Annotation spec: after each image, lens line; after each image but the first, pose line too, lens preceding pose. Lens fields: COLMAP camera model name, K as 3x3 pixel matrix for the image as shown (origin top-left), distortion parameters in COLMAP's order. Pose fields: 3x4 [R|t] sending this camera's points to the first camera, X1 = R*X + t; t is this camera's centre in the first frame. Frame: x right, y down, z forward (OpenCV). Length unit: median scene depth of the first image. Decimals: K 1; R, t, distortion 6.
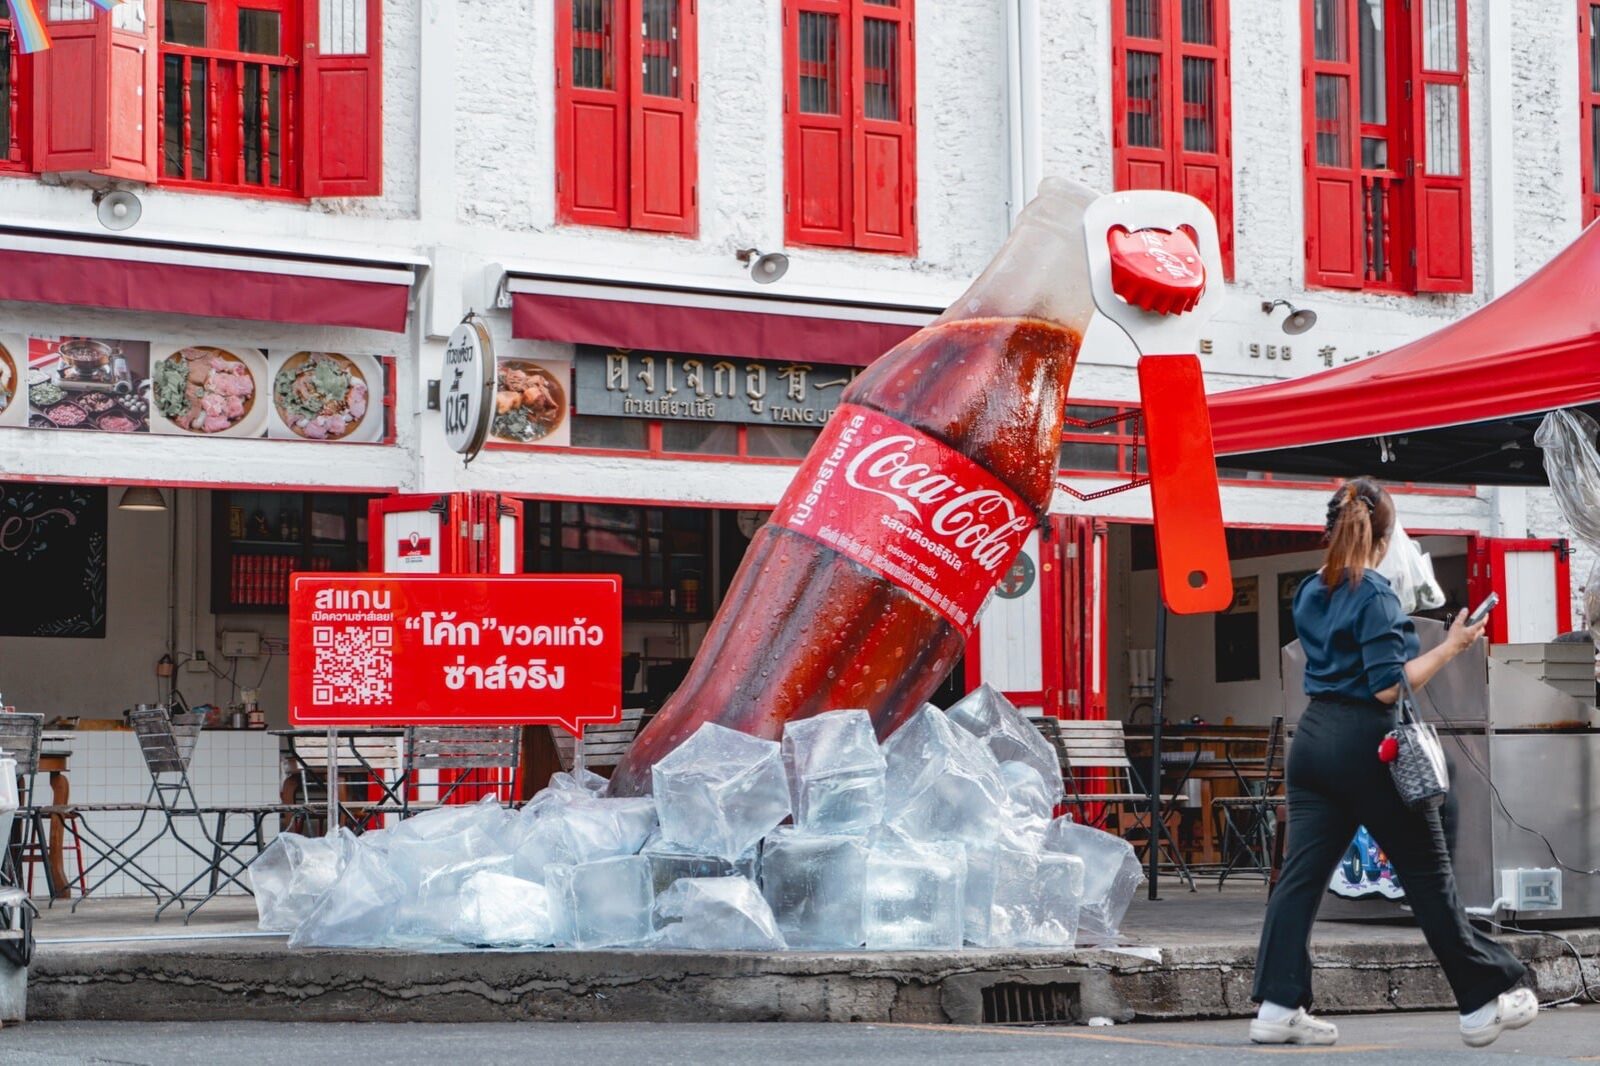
lens RADIAL K [[3054.3, 0, 799.0], [0, 3054.3, 580.0], [0, 0, 1]] dist [0.029847, 0.162151]
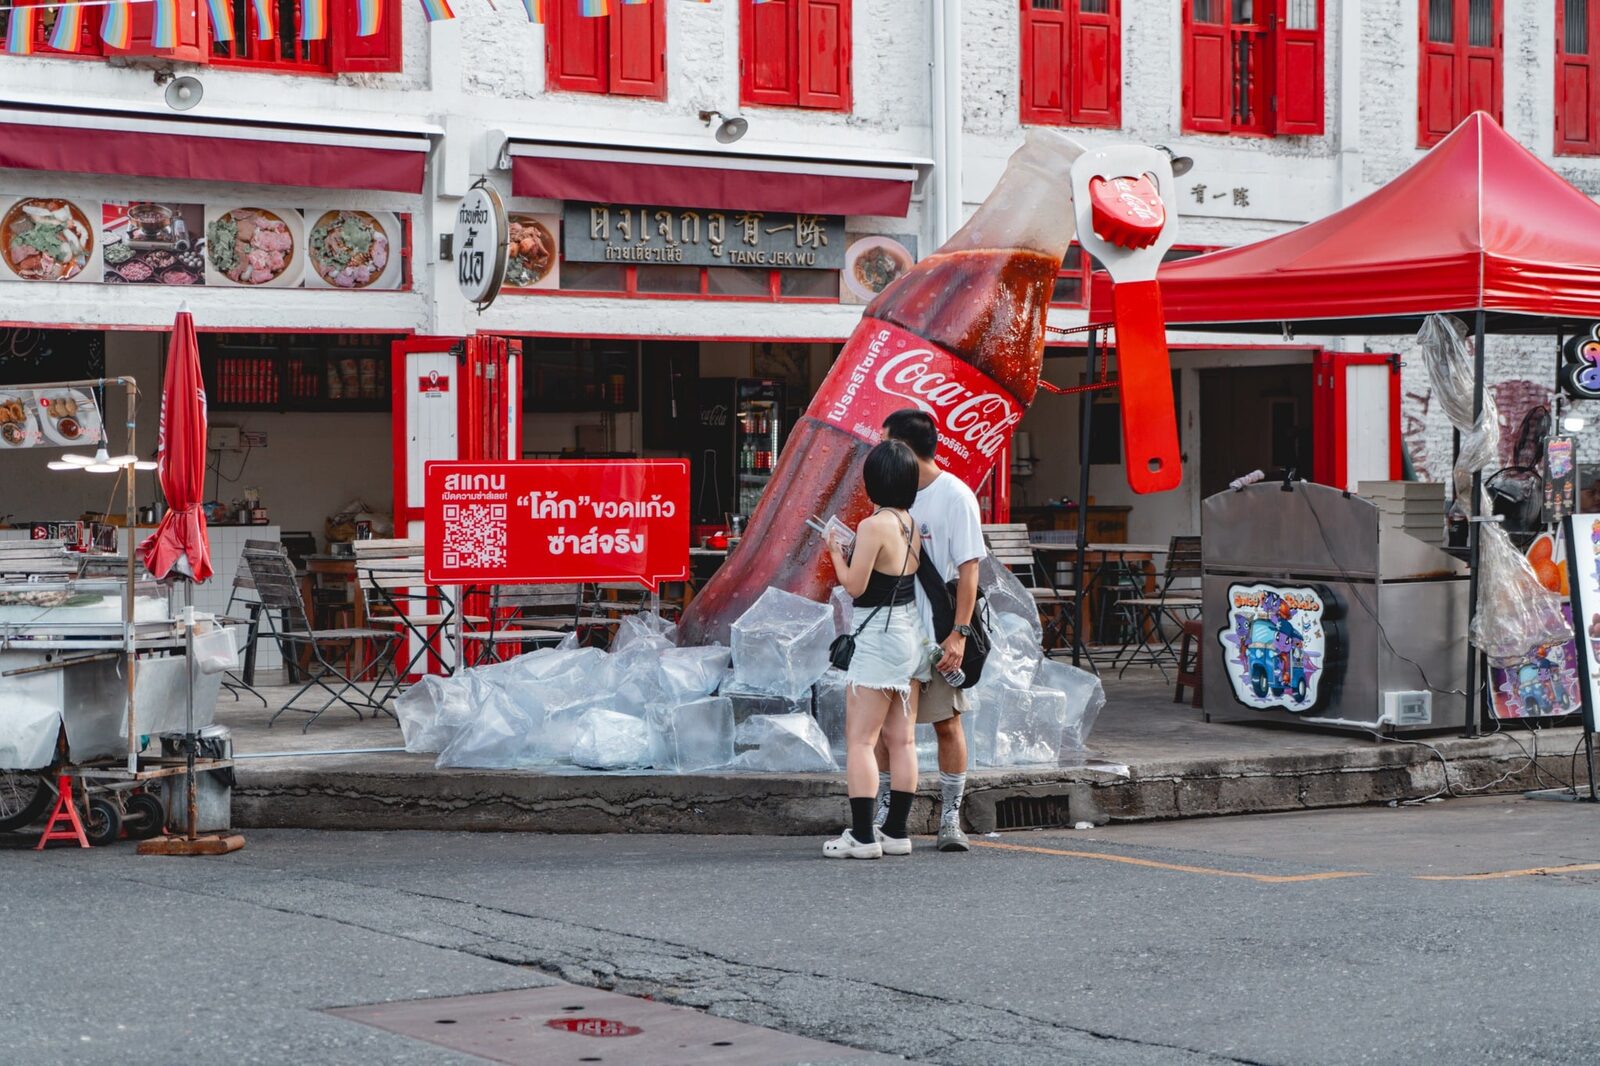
lens RADIAL K [[3054.3, 0, 799.0], [0, 3054.3, 580.0], [0, 0, 1]] dist [0.029847, 0.162151]
pose [[0.996855, 0.000773, 0.079238, -0.107887], [-0.009083, 0.994476, 0.104568, -0.079369], [-0.078719, -0.104959, 0.991356, -0.213165]]
